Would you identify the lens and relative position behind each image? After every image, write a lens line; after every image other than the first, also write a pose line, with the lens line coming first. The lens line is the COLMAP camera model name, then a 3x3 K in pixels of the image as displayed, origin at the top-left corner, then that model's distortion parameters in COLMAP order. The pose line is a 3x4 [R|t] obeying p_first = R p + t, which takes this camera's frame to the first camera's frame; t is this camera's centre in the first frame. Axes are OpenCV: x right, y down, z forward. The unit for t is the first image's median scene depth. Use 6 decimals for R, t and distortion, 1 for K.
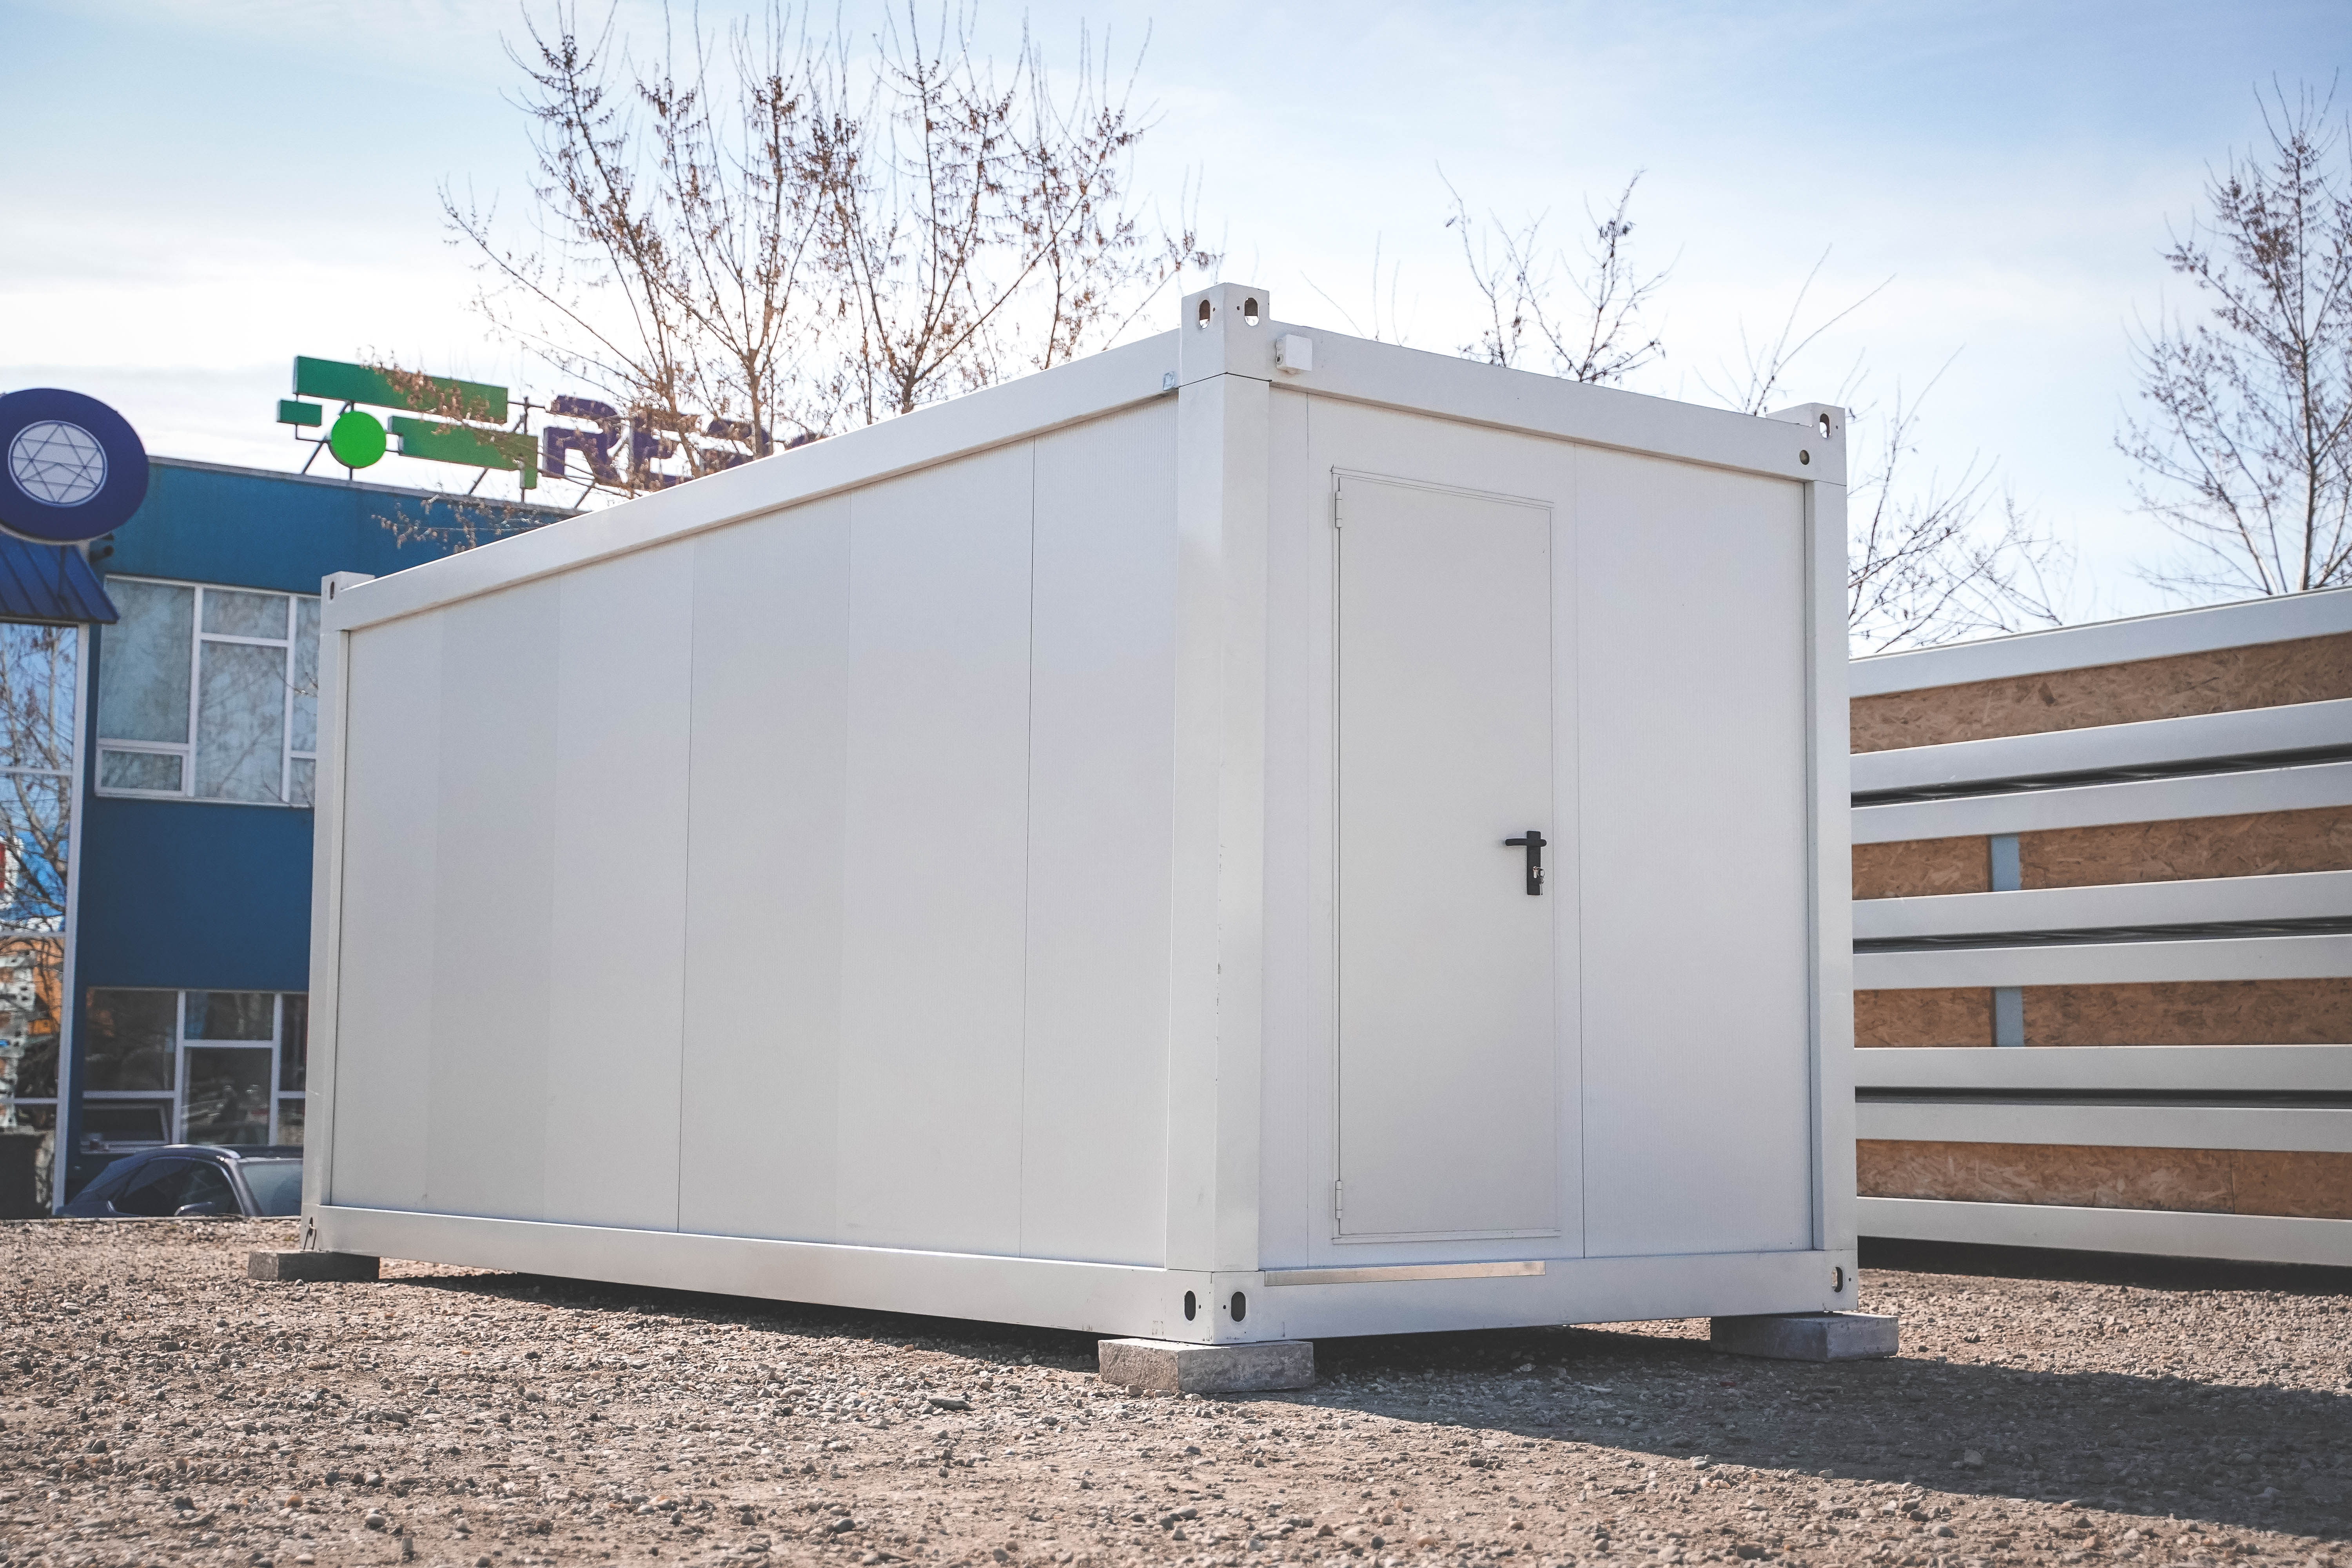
lens RADIAL K [[2980.5, 0, 1176.0], [0, 2980.5, 784.0], [0, 0, 1]] dist [0.153523, -0.031125]
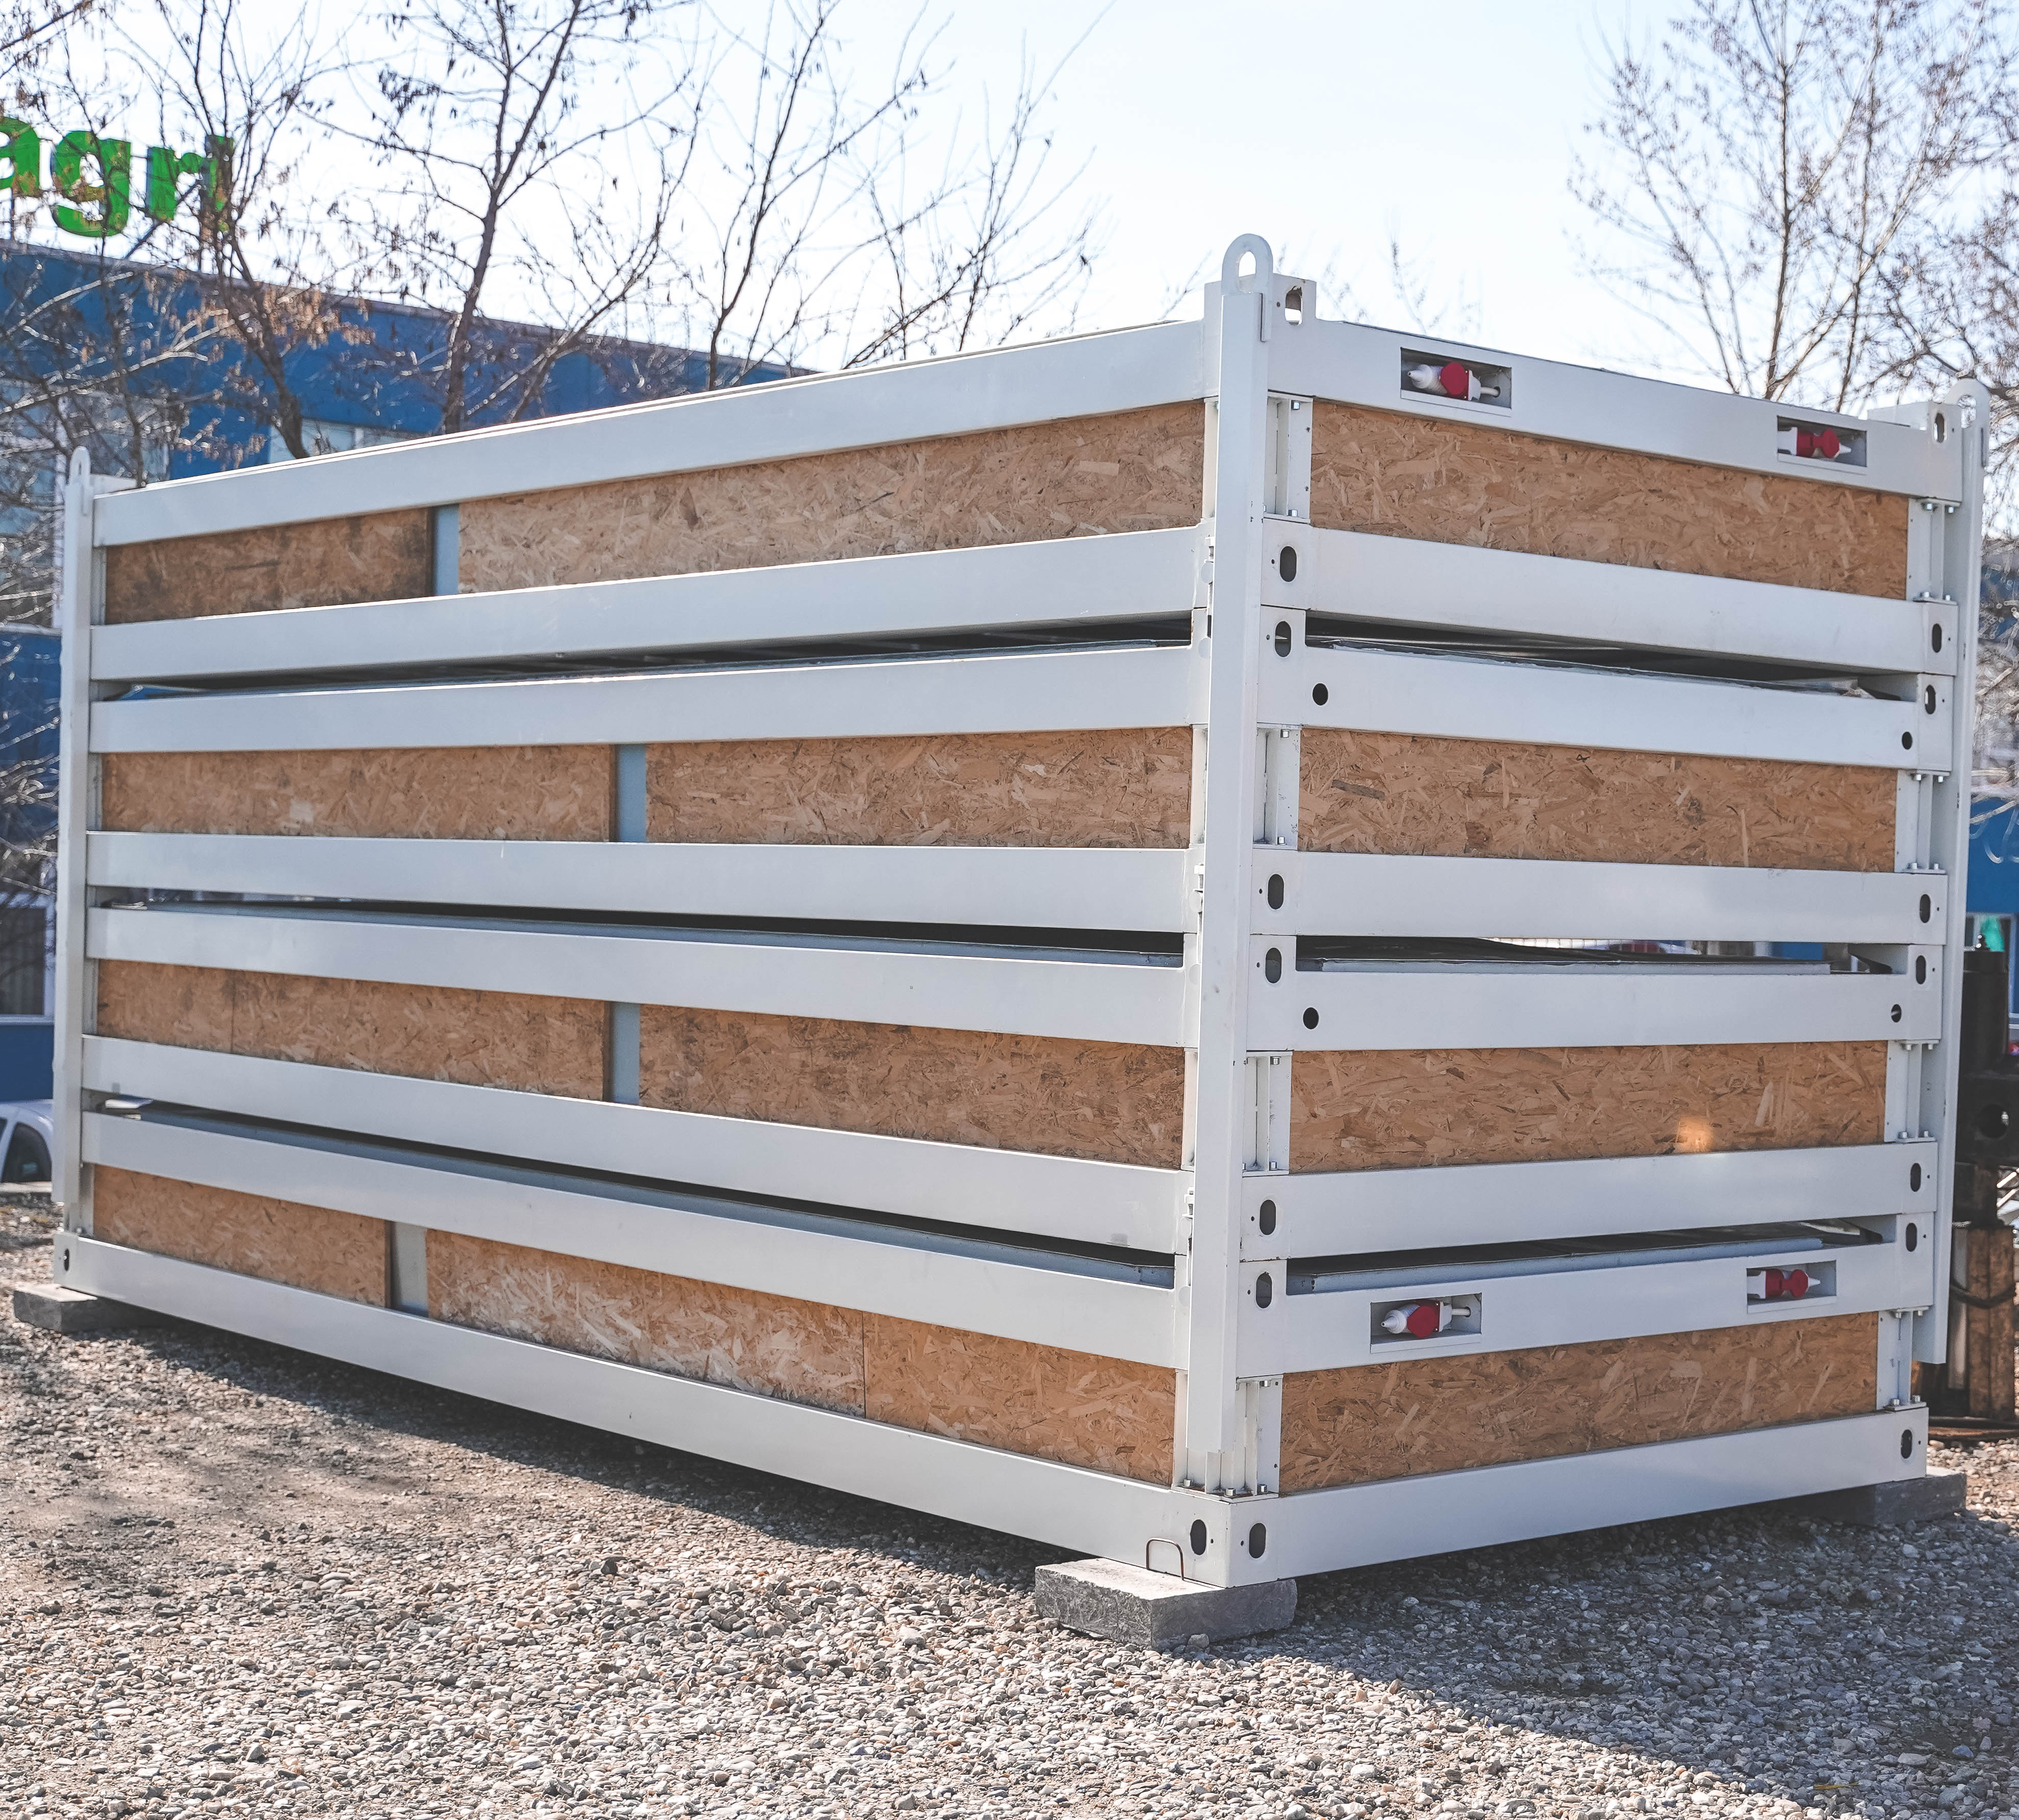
lens RADIAL K [[3355.1, 0, 1007.2], [0, 3355.1, 942.3], [0, 0, 1]] dist [0.017642, 0.963391]
pose [[0.994788, 0.026065, 0.098576, 0.290344], [-0.036929, 0.993240, 0.110044, -0.020306], [-0.095041, -0.113111, 0.989026, 0.346455]]
